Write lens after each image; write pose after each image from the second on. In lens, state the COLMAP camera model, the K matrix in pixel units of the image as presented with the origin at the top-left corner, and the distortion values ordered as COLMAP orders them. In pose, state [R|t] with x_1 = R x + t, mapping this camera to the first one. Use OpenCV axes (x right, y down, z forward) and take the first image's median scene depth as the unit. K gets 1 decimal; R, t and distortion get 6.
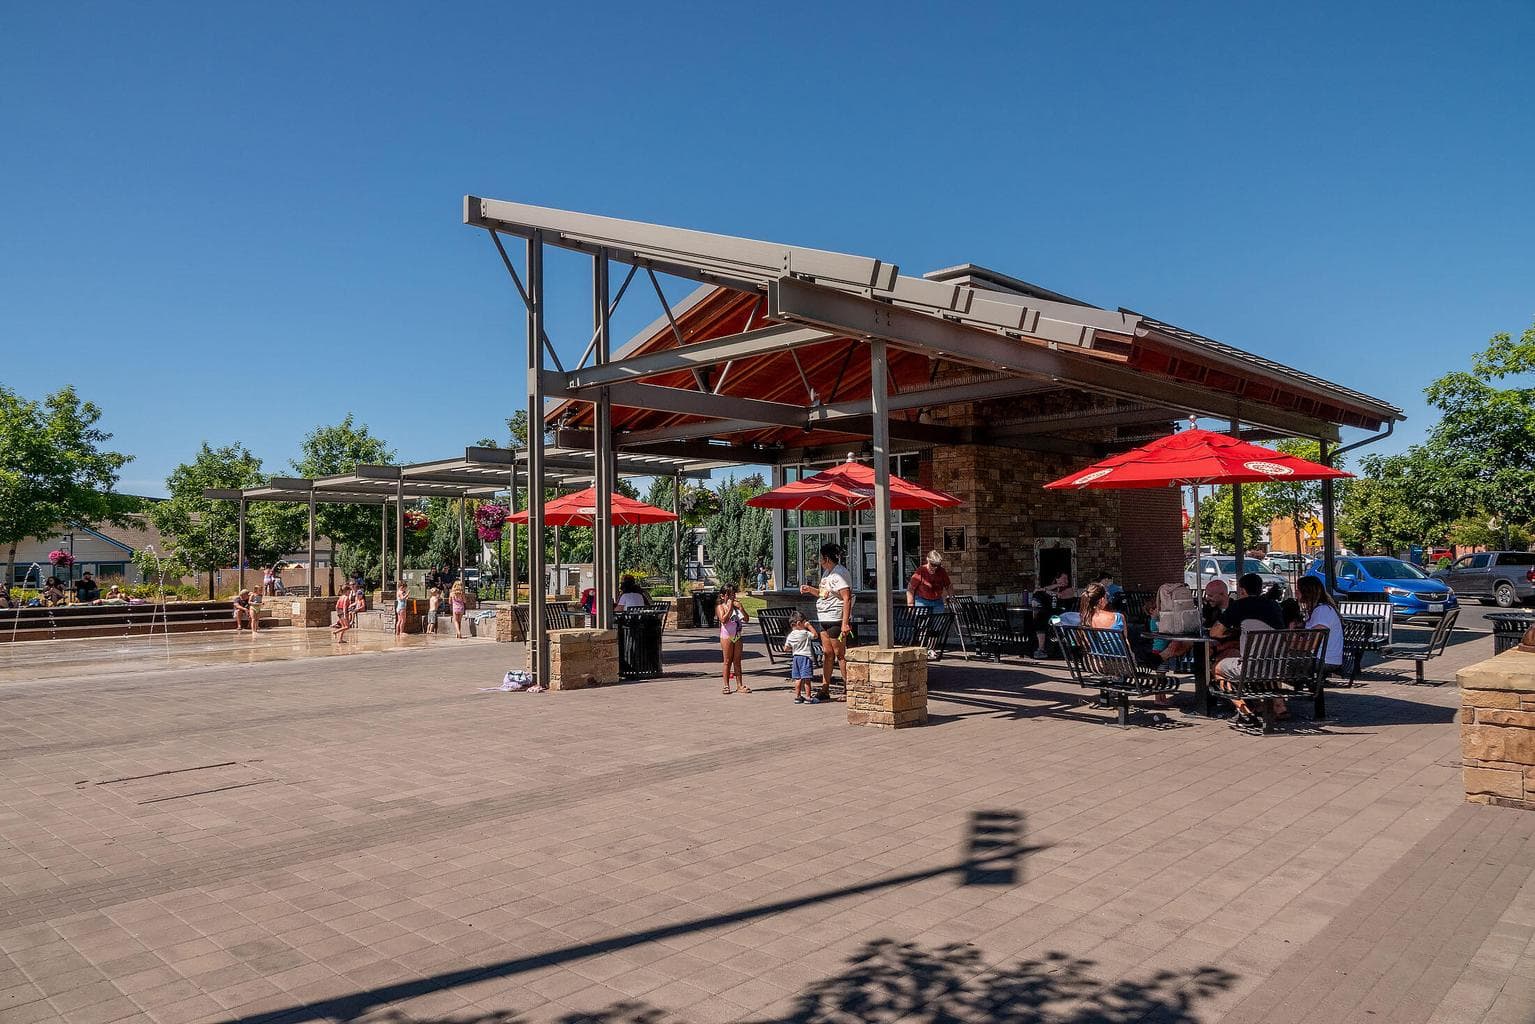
lens RADIAL K [[1052.4, 0, 767.5], [0, 1052.4, 512.0], [0, 0, 1]] dist [-0.001295, 0.000307]
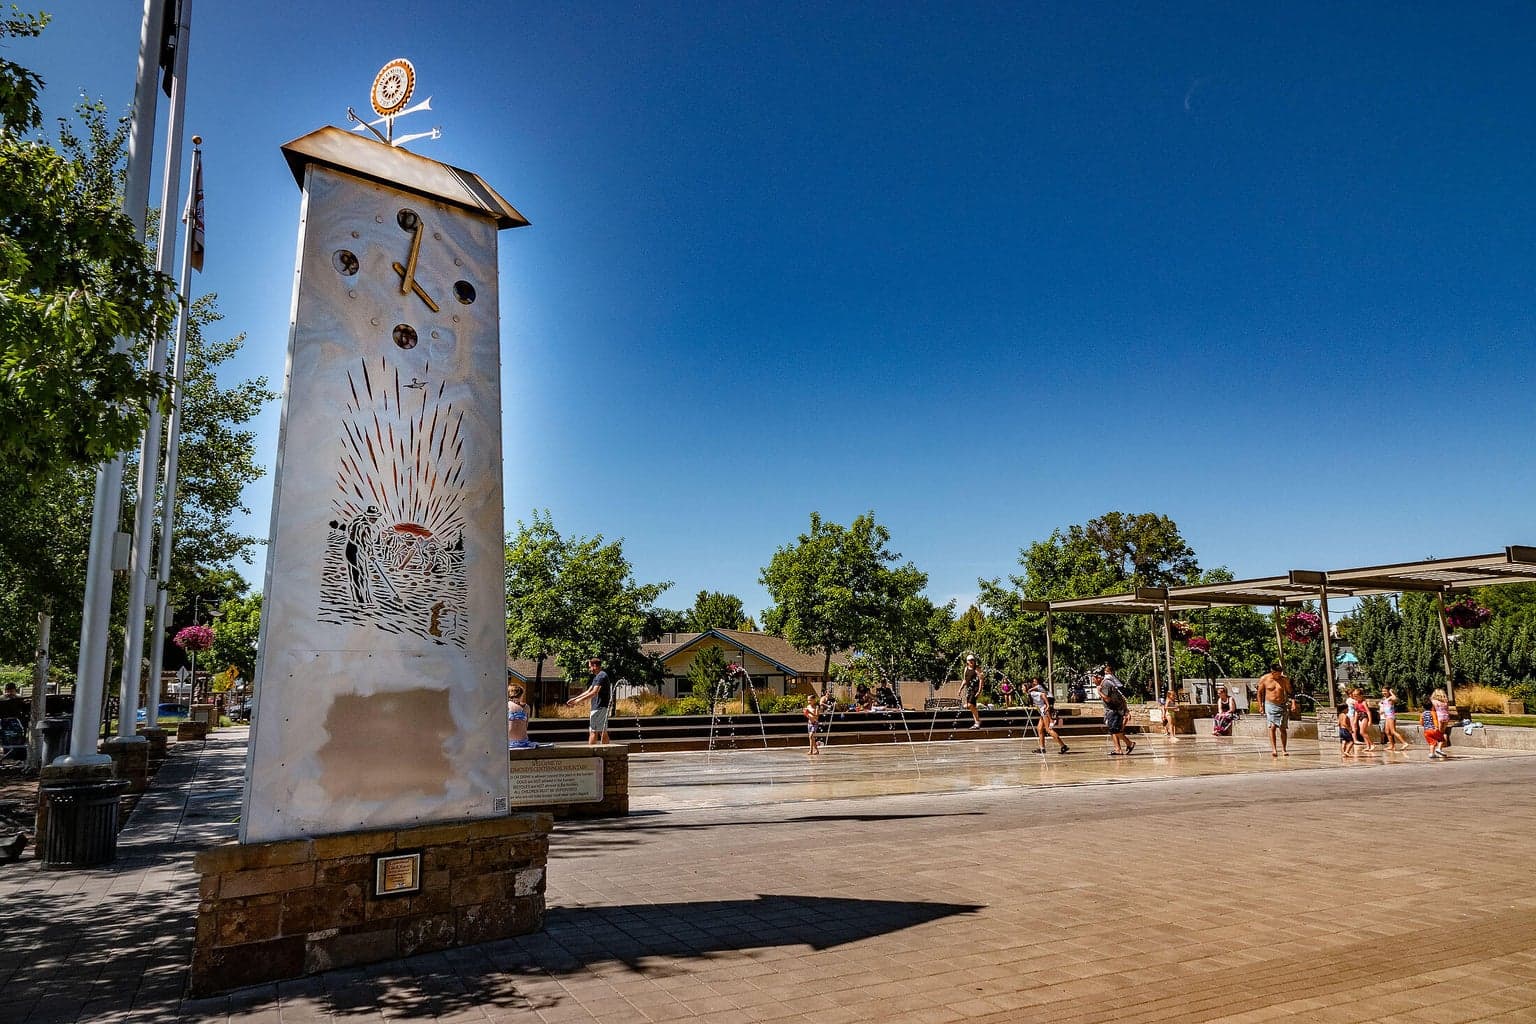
lens RADIAL K [[1053.1, 0, 768.0], [0, 1053.1, 512.0], [0, 0, 1]] dist [-0.001295, 0.000307]
pose [[0.948352, -0.044006, -0.314154, -0.388449], [0.007641, 0.993213, -0.116060, 0.009095], [0.317129, 0.107665, 0.942251, -0.087150]]
